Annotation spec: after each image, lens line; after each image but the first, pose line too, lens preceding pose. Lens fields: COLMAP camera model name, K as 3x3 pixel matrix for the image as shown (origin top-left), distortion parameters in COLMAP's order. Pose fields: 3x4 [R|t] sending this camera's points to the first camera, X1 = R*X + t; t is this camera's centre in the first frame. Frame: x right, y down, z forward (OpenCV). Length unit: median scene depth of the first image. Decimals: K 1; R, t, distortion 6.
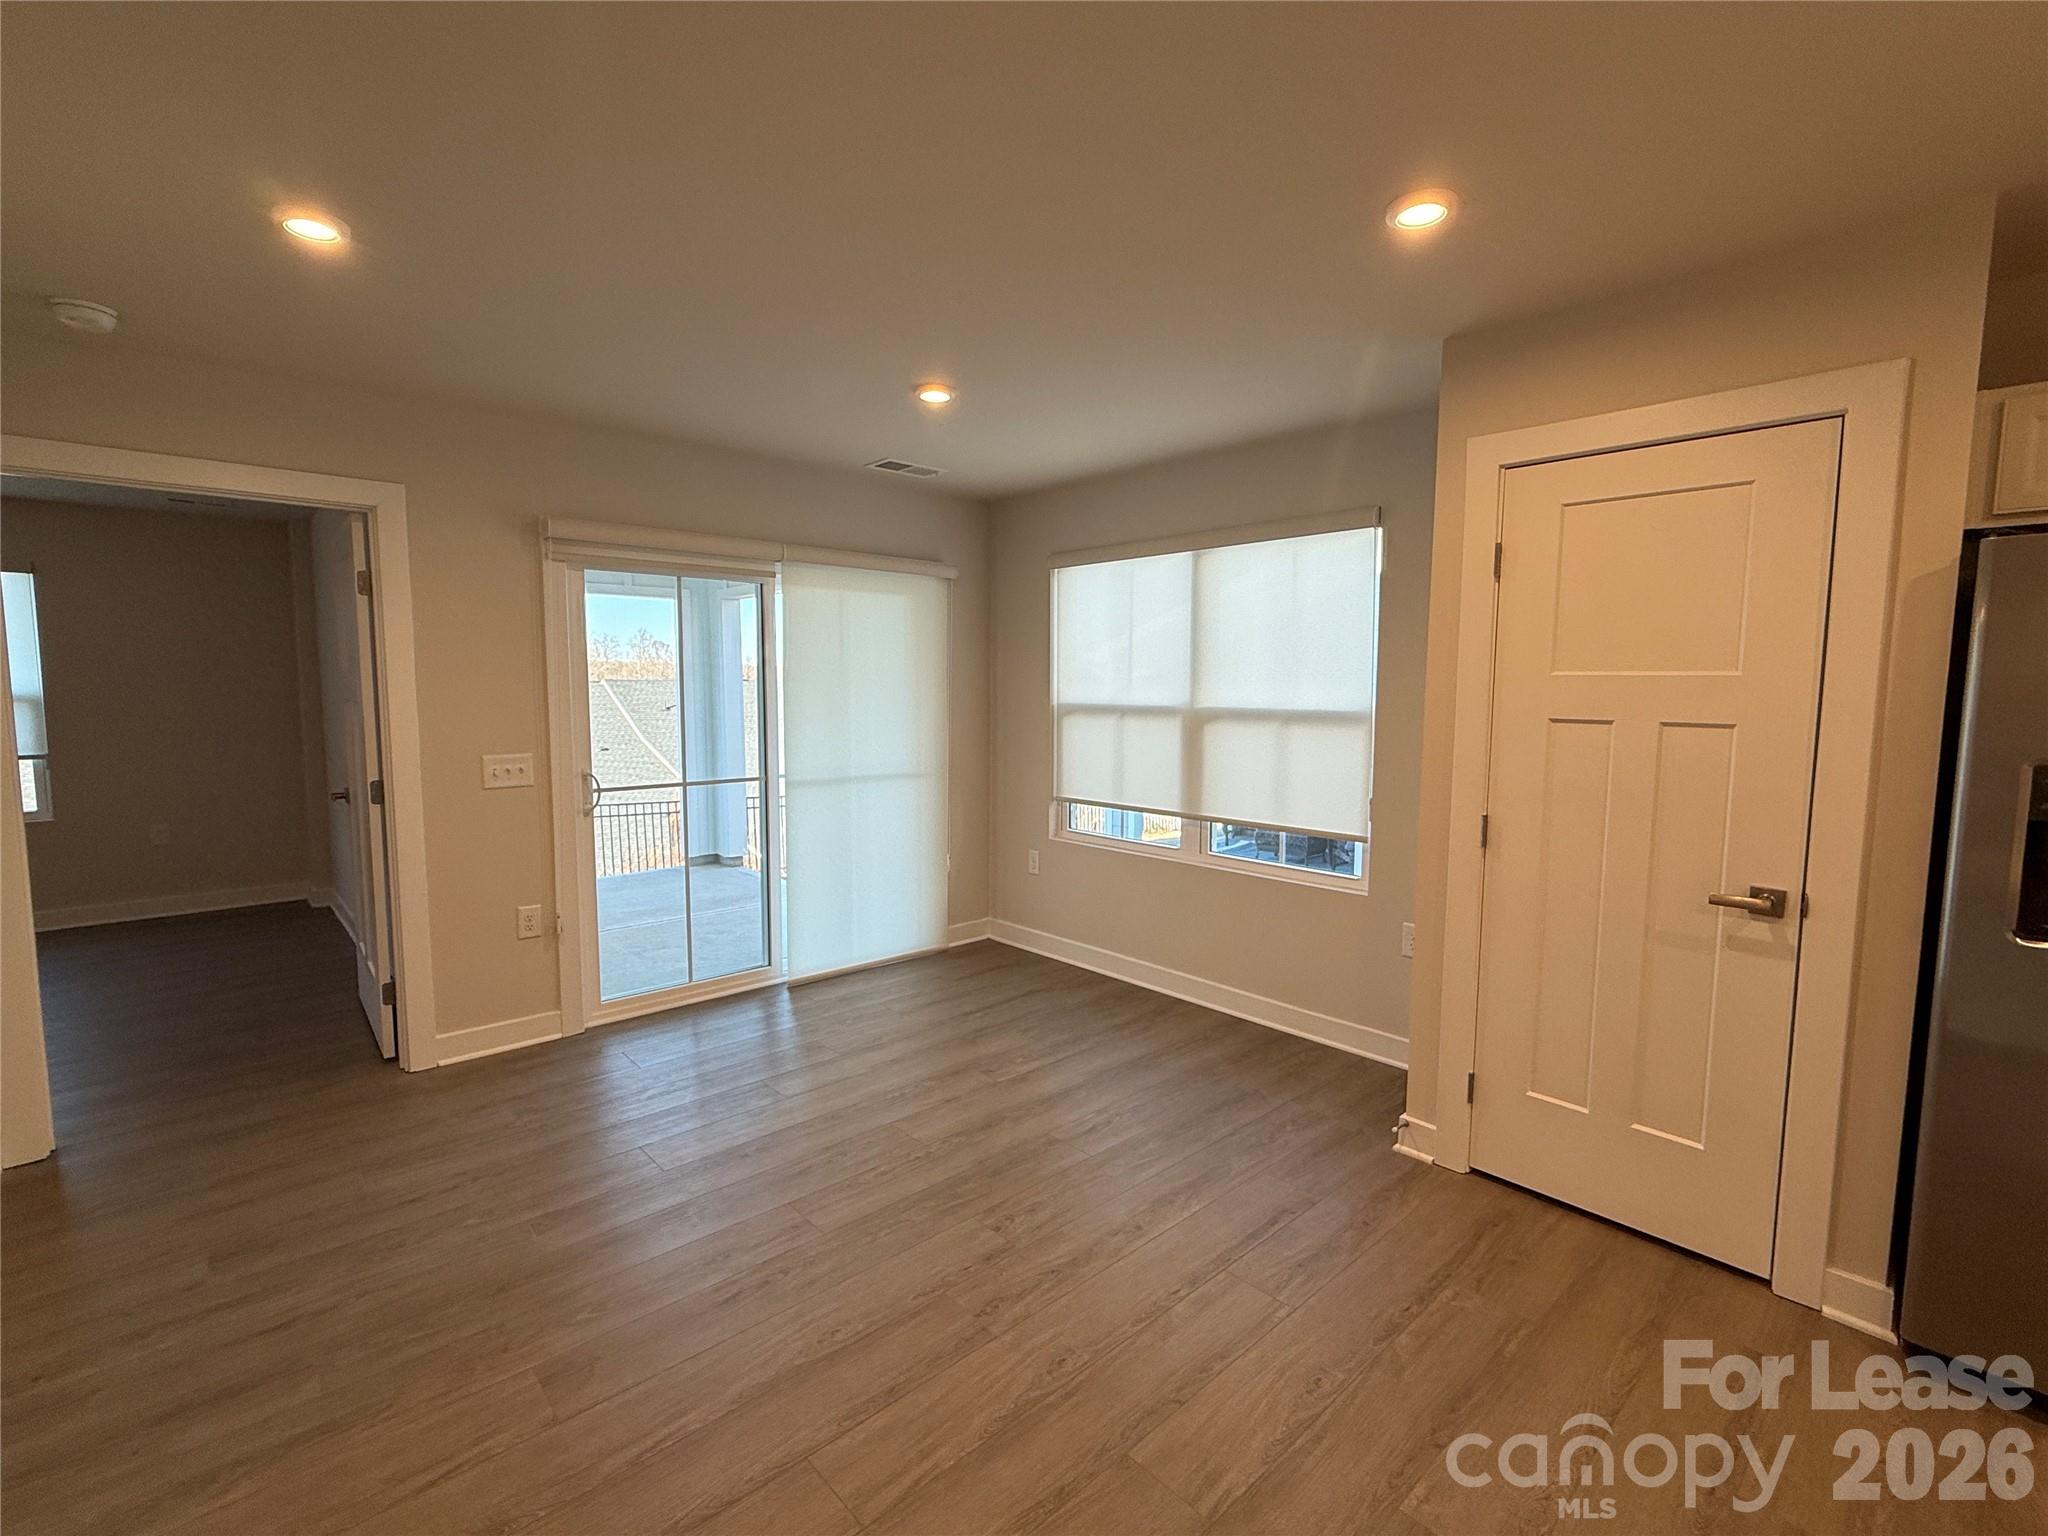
lens RADIAL K [[923.5, 0, 1039.0], [0, 923.5, 768.7], [0, 0, 1]] dist [0.002055, 0.000132]
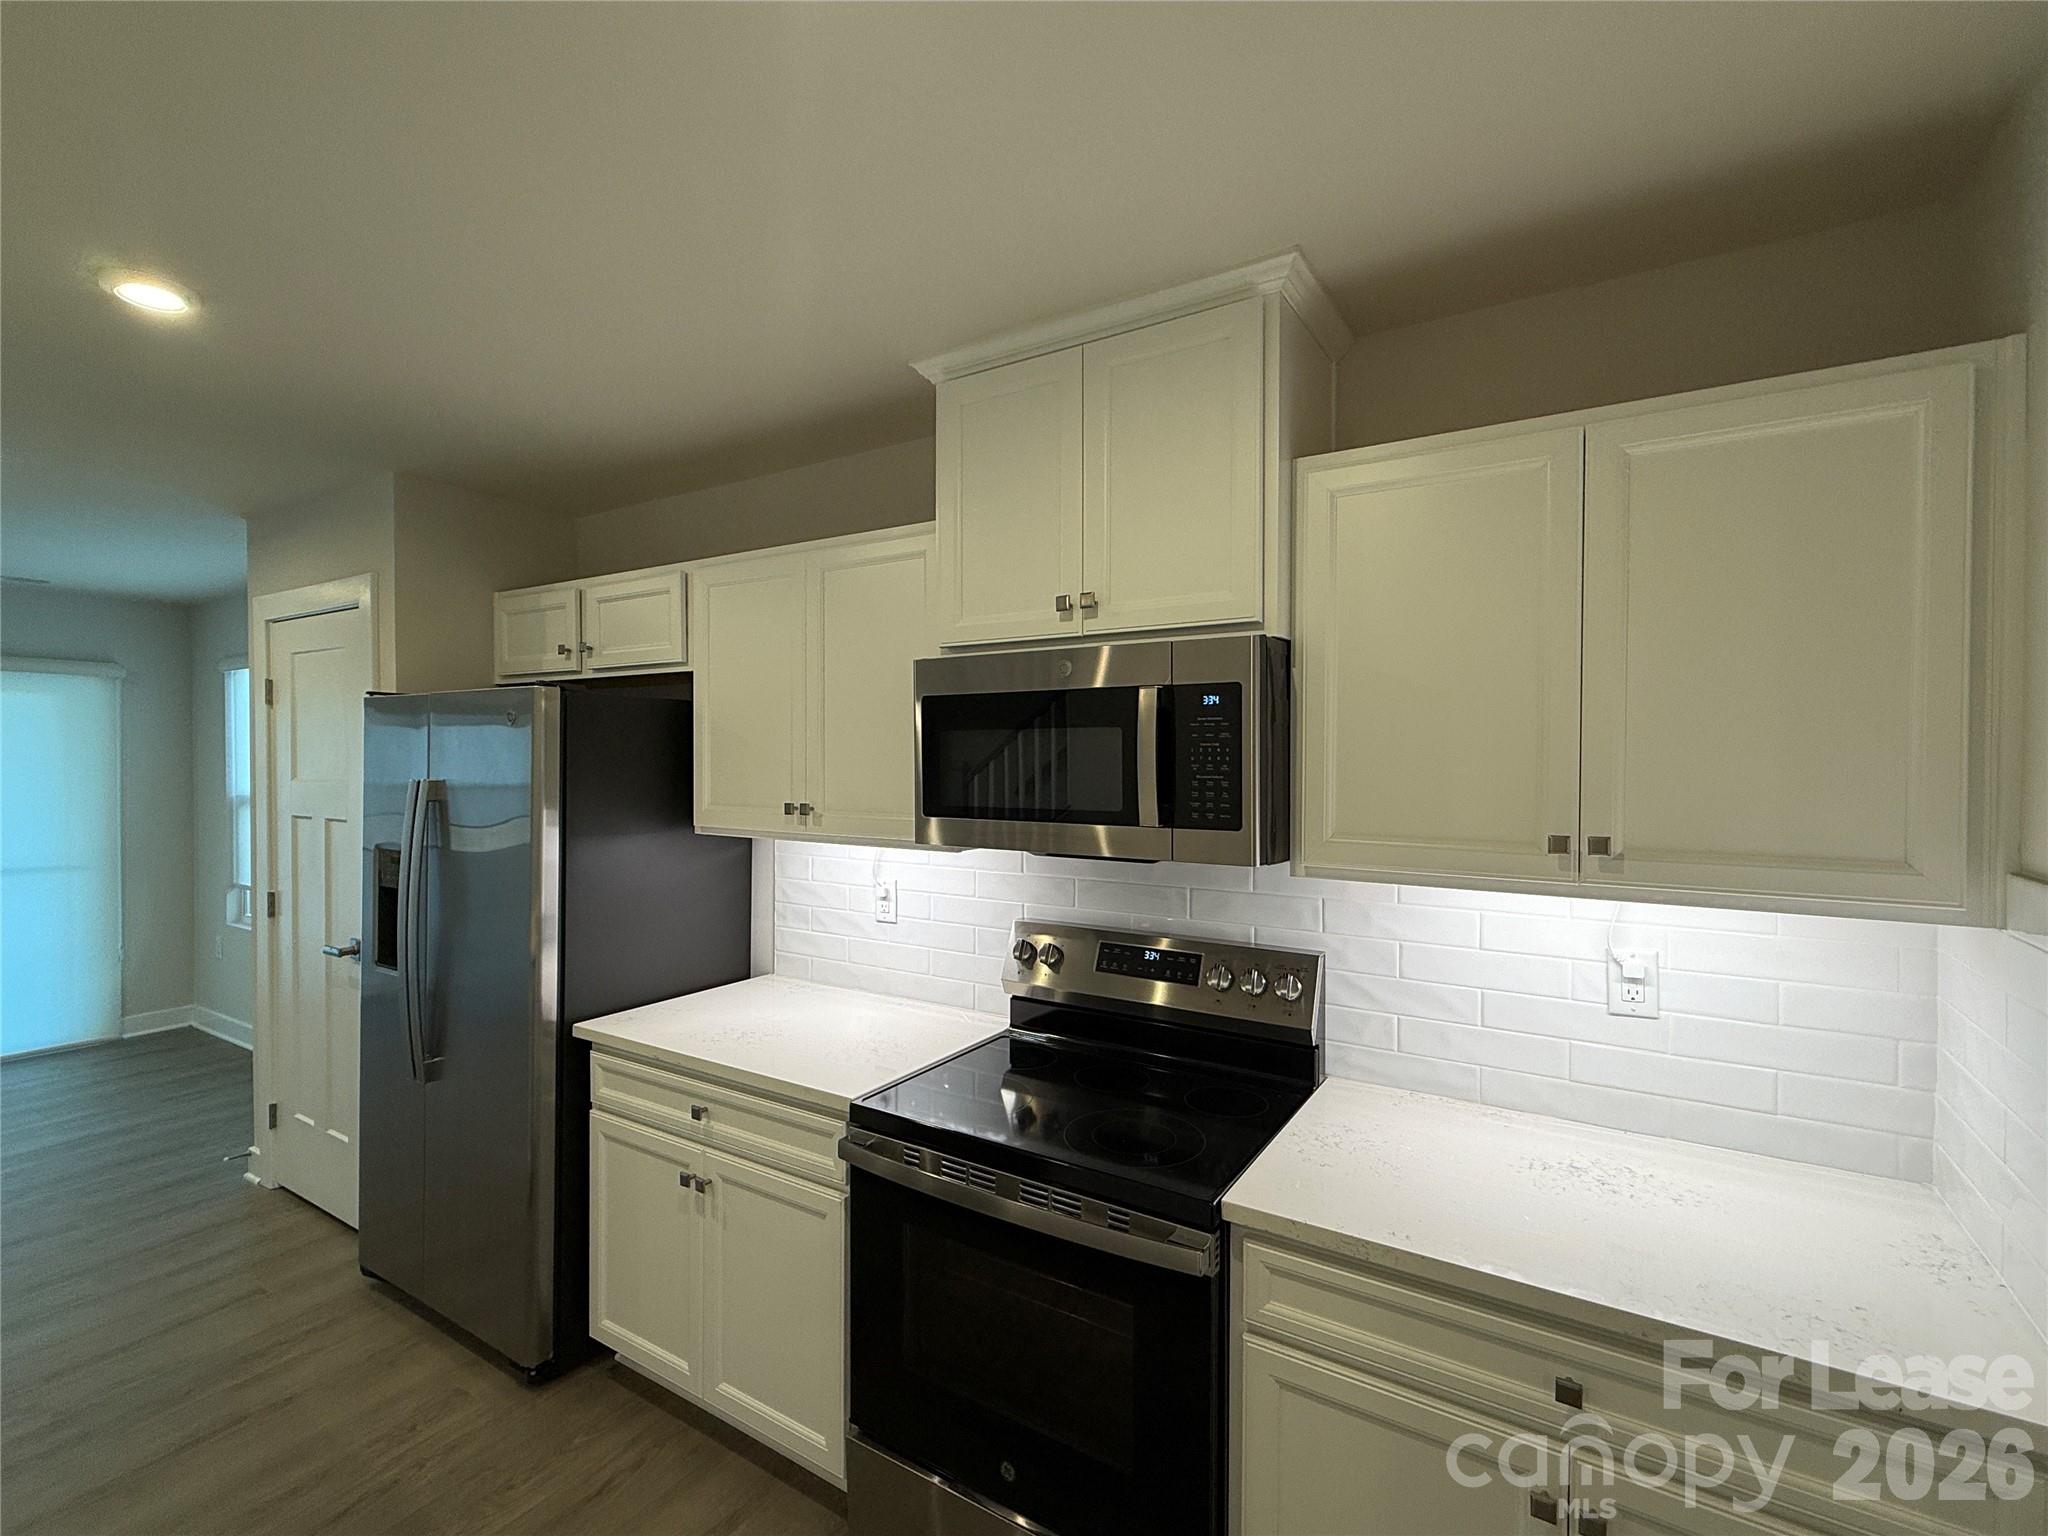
lens RADIAL K [[923.5, 0, 1015.3], [0, 923.5, 763.9], [0, 0, 1]] dist [0.002055, 0.000132]
pose [[0.964860, -0.002310, 0.262755, 0.610369], [0.024496, 0.996397, -0.081191, 0.001332], [-0.261621, 0.084774, 0.961441, -0.267421]]
